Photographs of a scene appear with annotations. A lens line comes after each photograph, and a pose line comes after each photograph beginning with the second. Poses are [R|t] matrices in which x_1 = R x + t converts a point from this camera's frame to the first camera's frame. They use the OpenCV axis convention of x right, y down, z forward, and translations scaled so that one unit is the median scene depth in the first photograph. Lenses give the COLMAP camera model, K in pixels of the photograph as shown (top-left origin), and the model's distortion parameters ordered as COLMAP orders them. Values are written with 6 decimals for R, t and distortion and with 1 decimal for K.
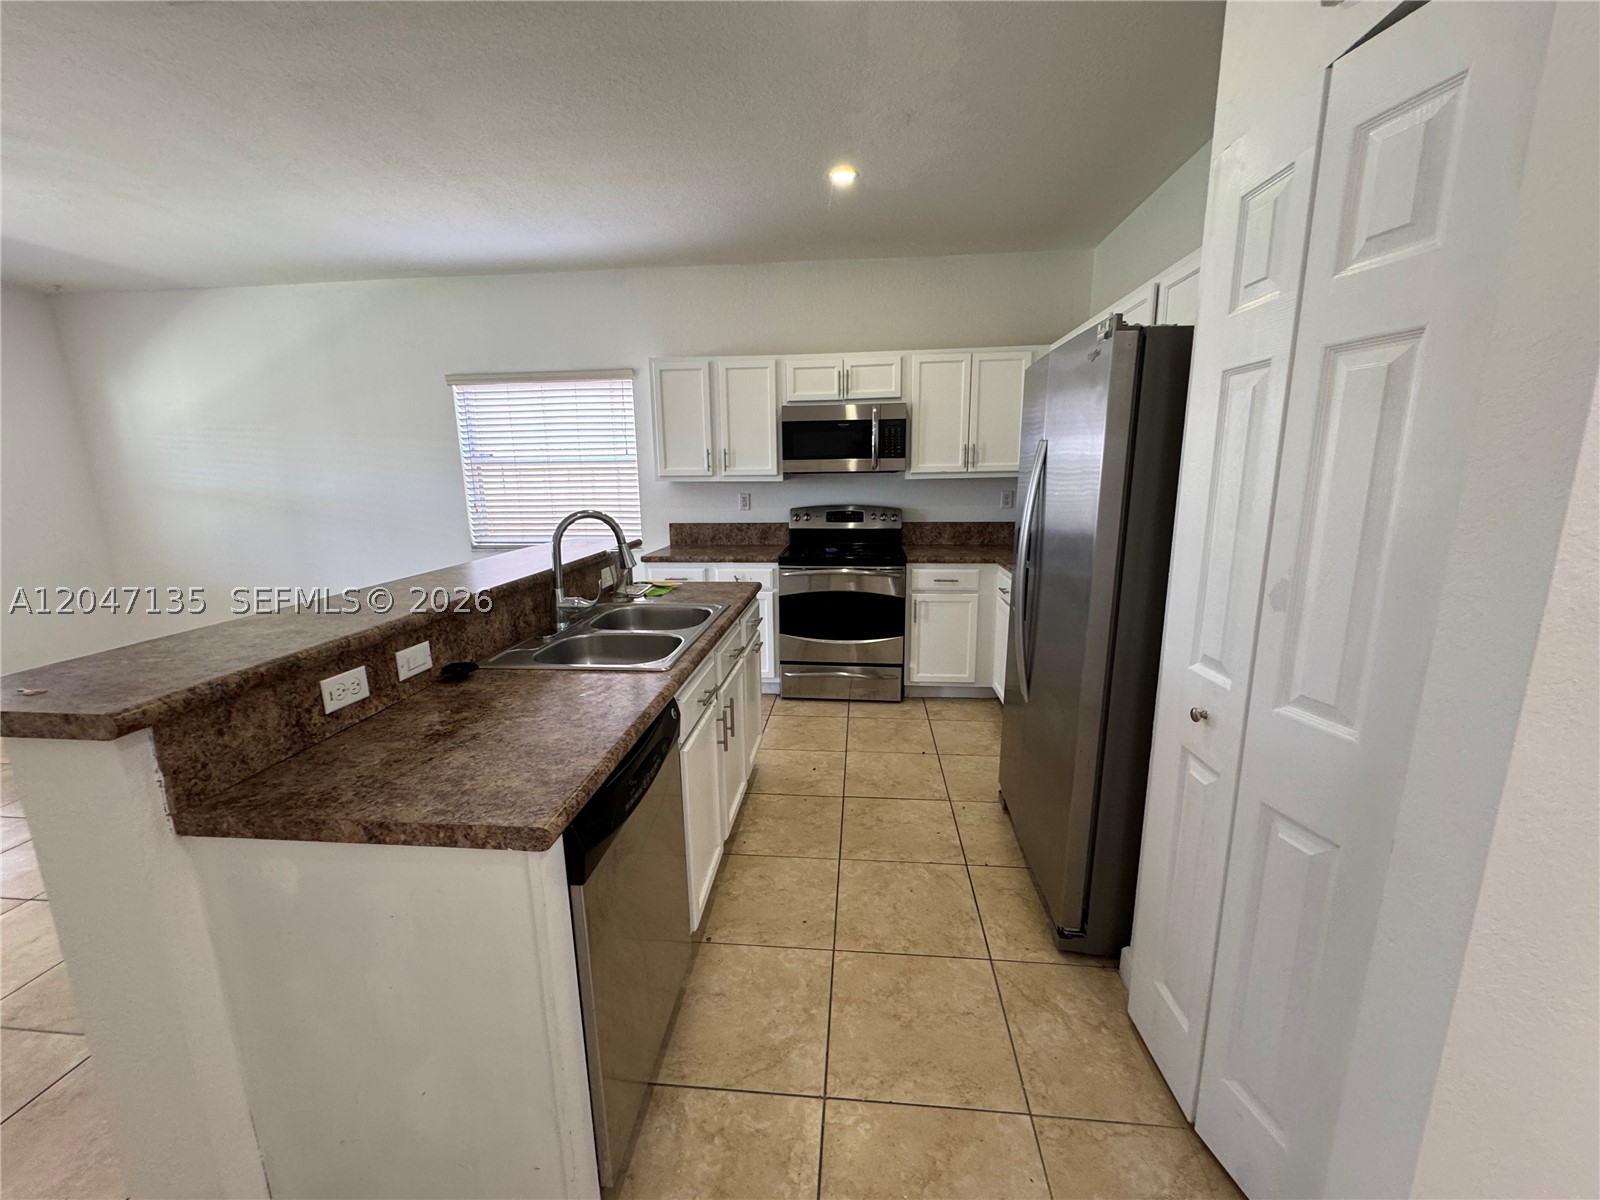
lens RADIAL K [[639.8, 0, 800.0], [0, 639.8, 600.0], [0, 0, 1]] dist [-0.001954, 0.000490]
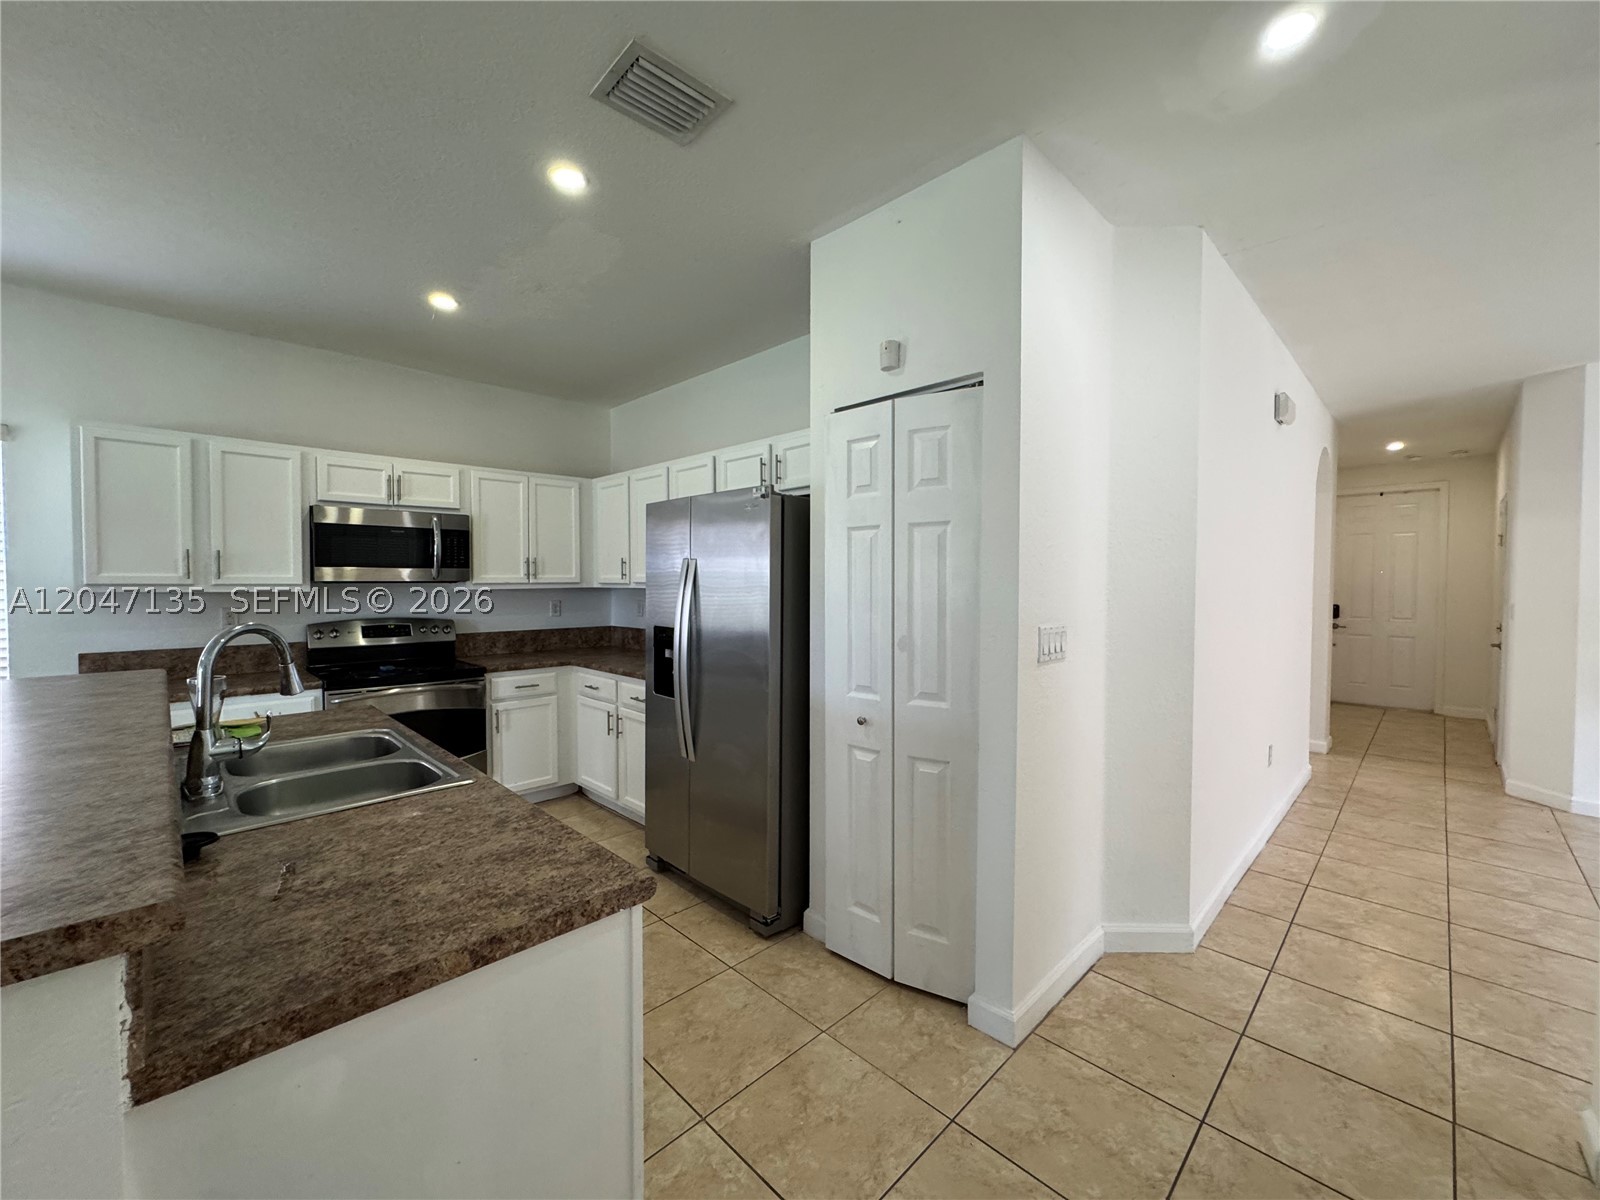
lens RADIAL K [[639.8, 0, 800.0], [0, 639.8, 600.0], [0, 0, 1]] dist [-0.001954, 0.000490]
pose [[0.638025, -0.010181, 0.769948, -0.527704], [0.145462, 0.983503, -0.107533, 0.014470], [-0.756151, 0.180607, 0.628980, -0.007564]]
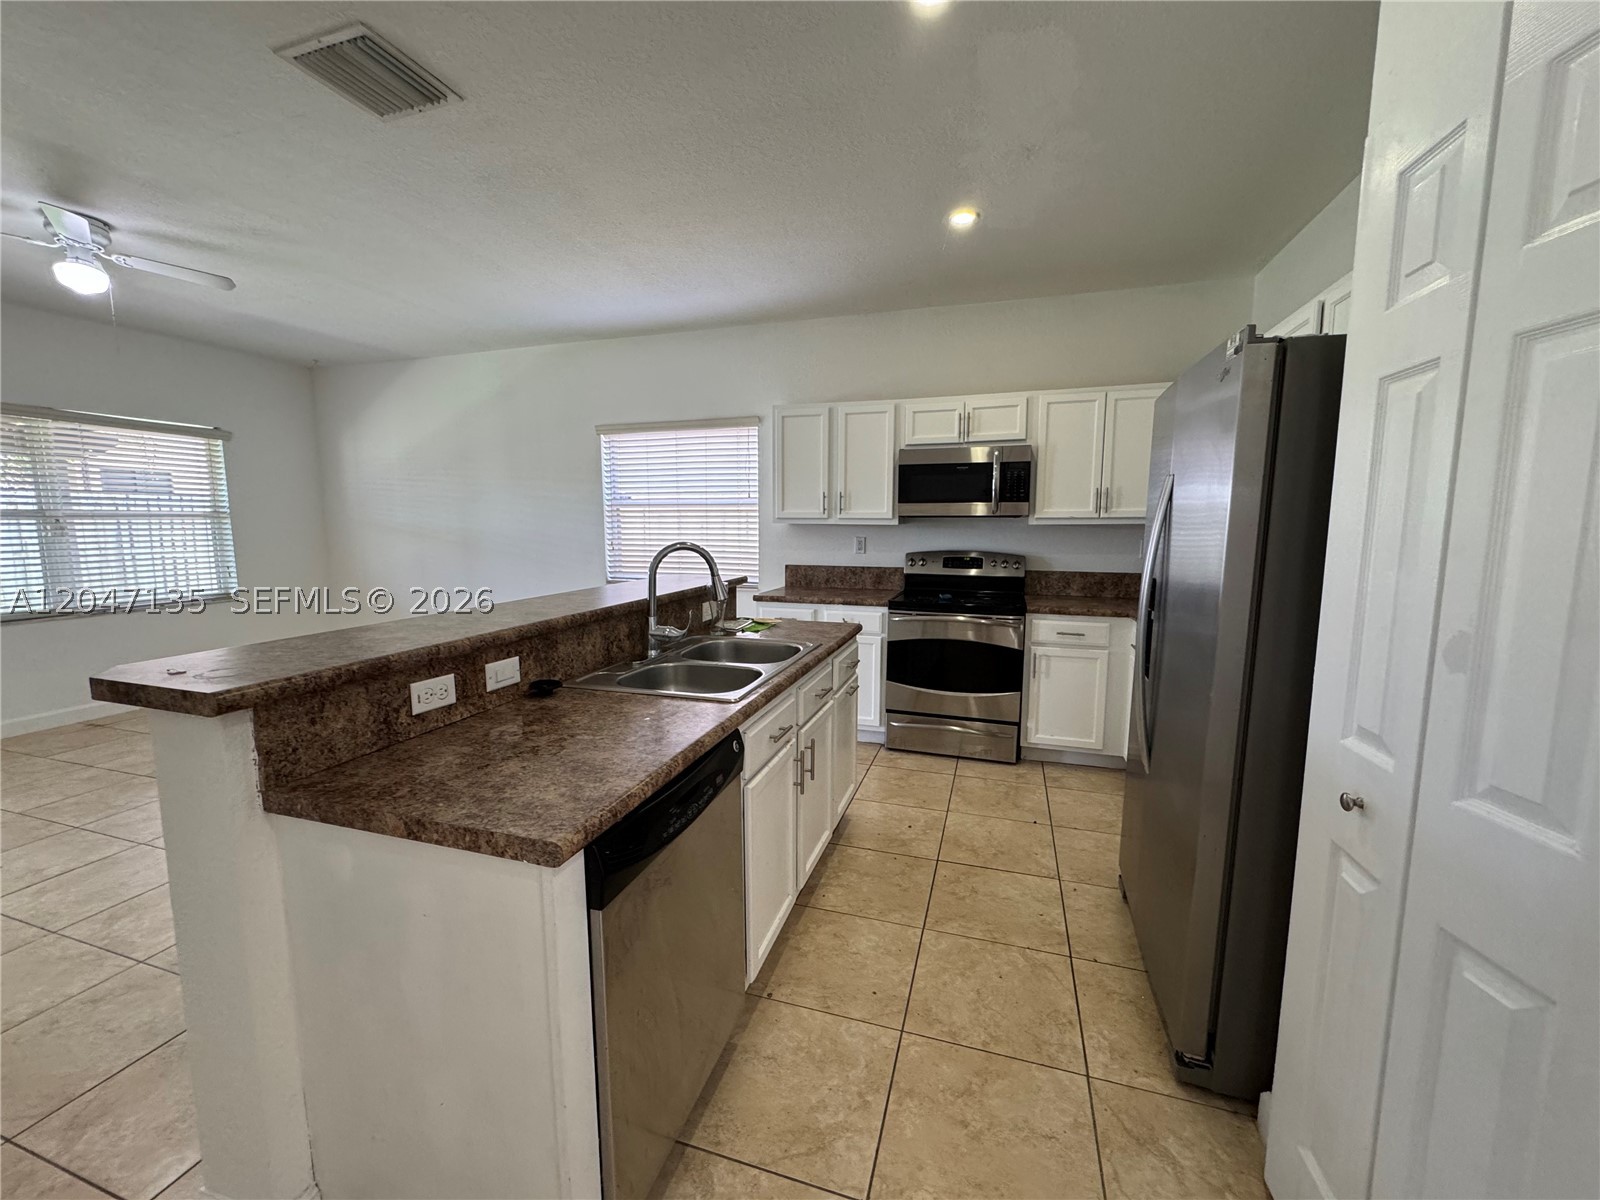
lens RADIAL K [[639.8, 0, 800.0], [0, 639.8, 600.0], [0, 0, 1]] dist [-0.001954, 0.000490]
pose [[0.977102, 0.040095, -0.208958, 0.073004], [-0.056237, 0.995826, -0.071885, 0.016552], [0.205203, 0.081990, 0.975279, 0.043053]]
